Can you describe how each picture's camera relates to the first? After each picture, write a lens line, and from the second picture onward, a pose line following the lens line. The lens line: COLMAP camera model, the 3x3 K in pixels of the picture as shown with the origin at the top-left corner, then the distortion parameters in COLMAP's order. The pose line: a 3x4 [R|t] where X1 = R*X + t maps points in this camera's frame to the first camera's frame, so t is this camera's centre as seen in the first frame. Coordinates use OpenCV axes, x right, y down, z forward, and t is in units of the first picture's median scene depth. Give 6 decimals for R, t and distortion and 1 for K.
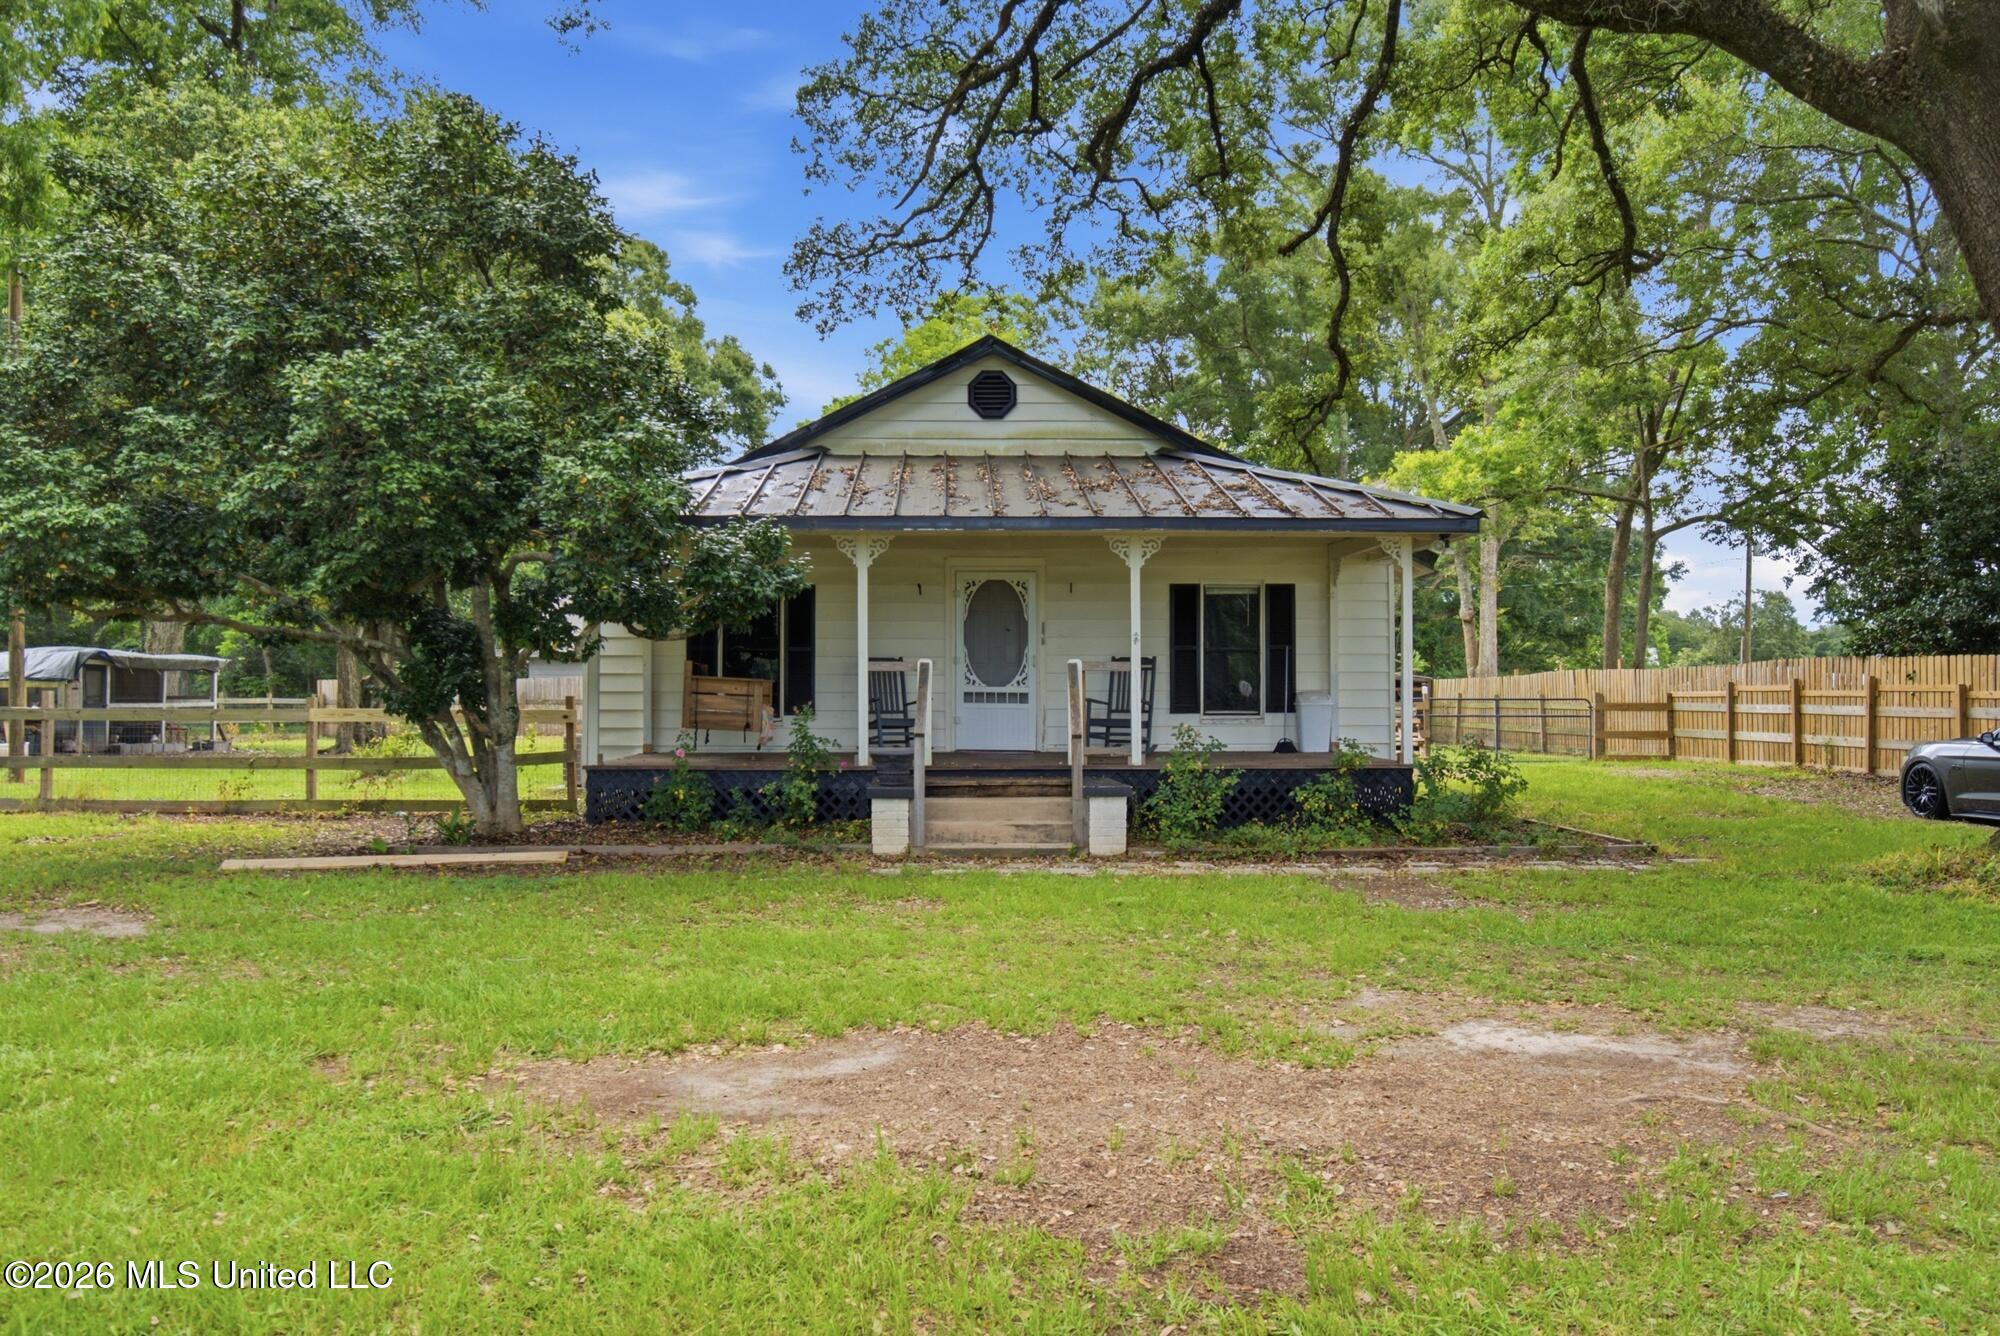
lens RADIAL K [[1543.3, 0, 1000.0], [0, 1543.3, 668.0], [0, 0, 1]] dist [0.003097, 0.000946]
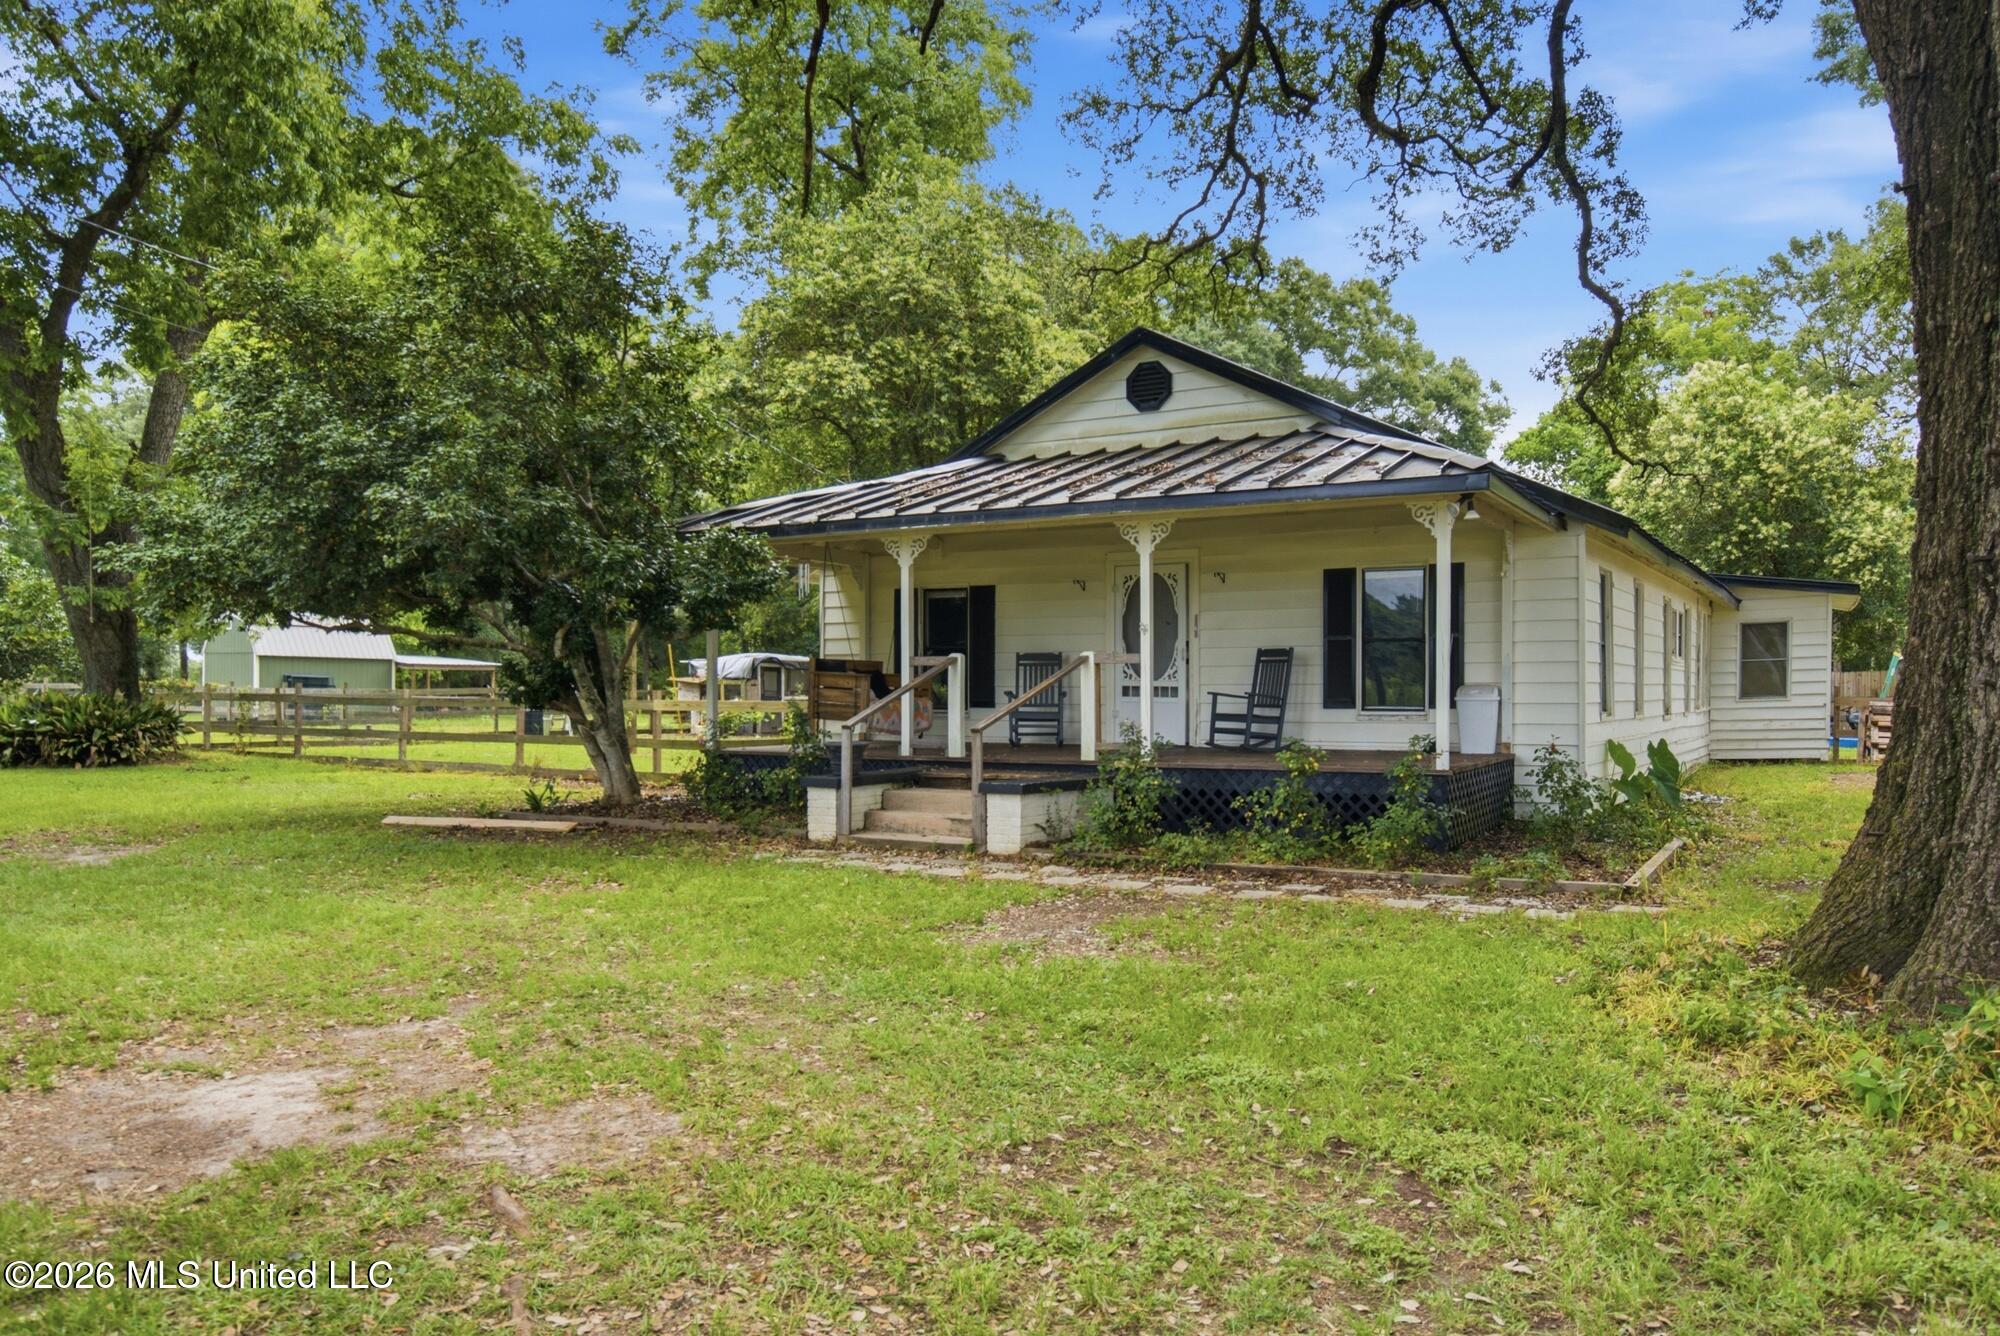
lens RADIAL K [[1363.5, 0, 1000.0], [0, 1363.5, 668.0], [0, 0, 1]] dist [0.034137, 0.000584]
pose [[0.856533, -0.008884, -0.516016, 0.369819], [0.008266, 0.999960, -0.003496, 0.006525], [0.516027, -0.001271, 0.856572, 0.200245]]
